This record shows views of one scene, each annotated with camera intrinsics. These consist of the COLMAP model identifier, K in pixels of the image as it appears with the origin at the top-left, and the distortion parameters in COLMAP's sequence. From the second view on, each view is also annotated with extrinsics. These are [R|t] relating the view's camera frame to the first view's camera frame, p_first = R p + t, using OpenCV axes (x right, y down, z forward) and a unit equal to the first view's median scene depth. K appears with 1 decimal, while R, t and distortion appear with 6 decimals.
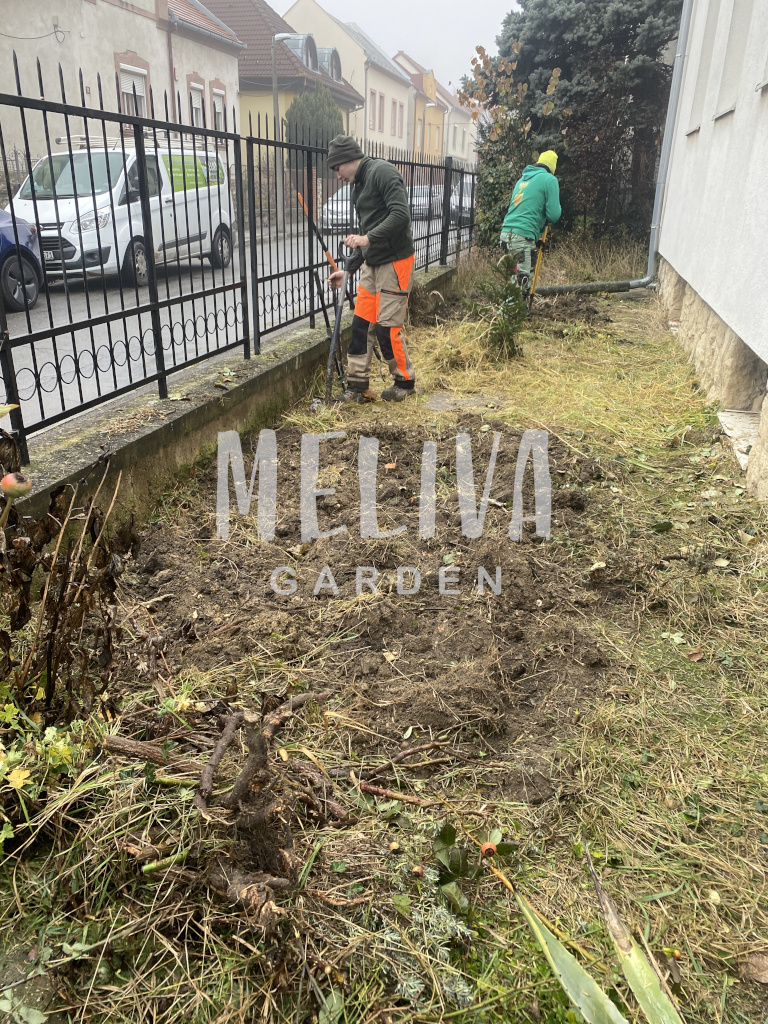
lens RADIAL K [[767.0, 0, 374.6], [0, 767.0, 513.0], [0, 0, 1]] dist [0.011862, -0.012220]
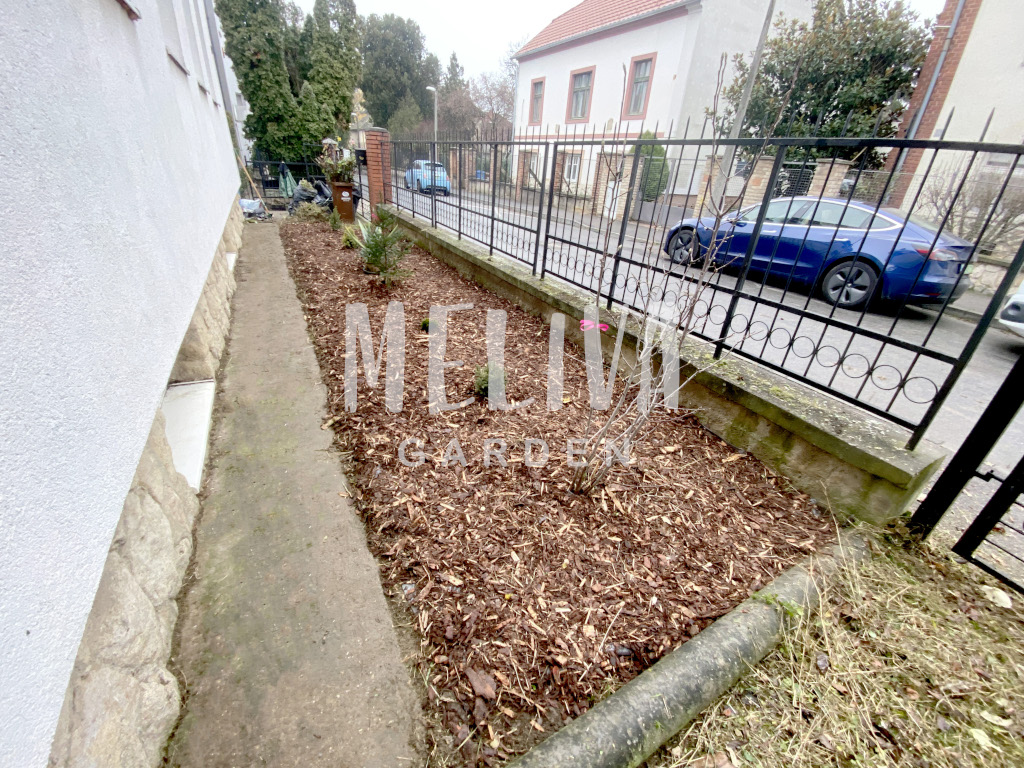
lens RADIAL K [[410.1, 0, 512.3], [0, 410.1, 378.9], [0, 0, 1]] dist [-0.004348, -0.003346]
pose [[-0.721966, 0.280961, -0.632319, 0.537280], [-0.321982, 0.672460, 0.666428, -0.671369], [0.612449, 0.684733, -0.395029, 1.556413]]
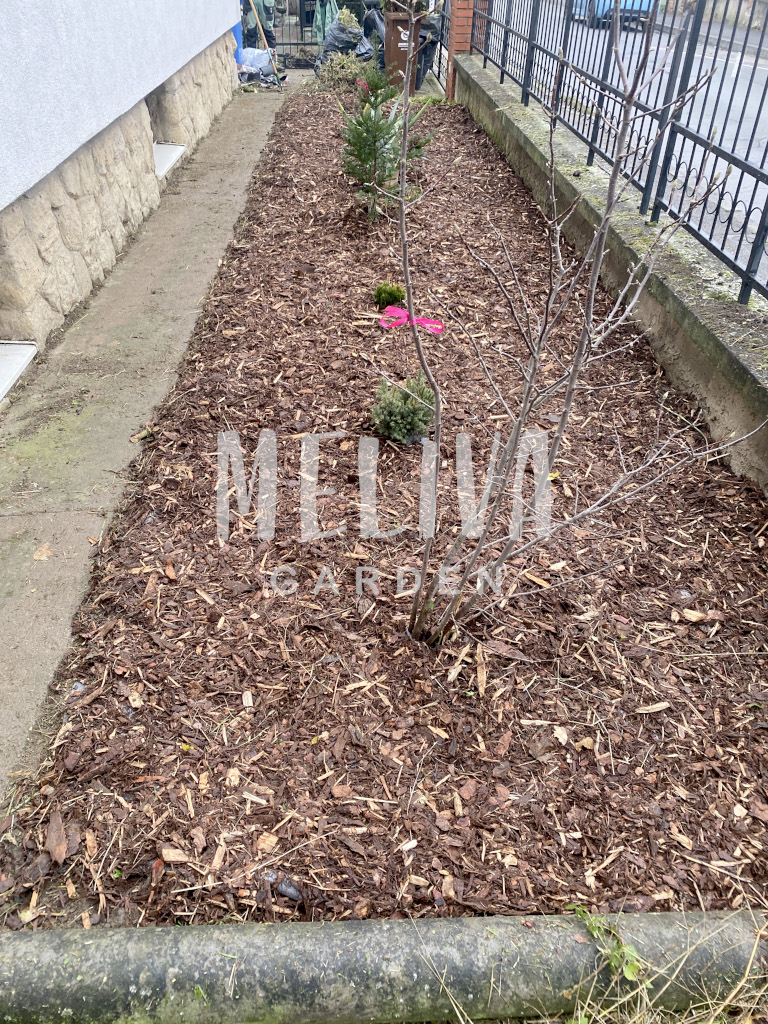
lens RADIAL K [[767.0, 0, 376.5], [0, 767.0, 520.3], [0, 0, 1]] dist [0.011862, -0.012220]
pose [[-0.952252, 0.175460, -0.249861, 0.325195], [-0.126289, 0.518720, 0.845565, -0.739232], [0.277971, 0.836746, -0.471794, 1.679598]]
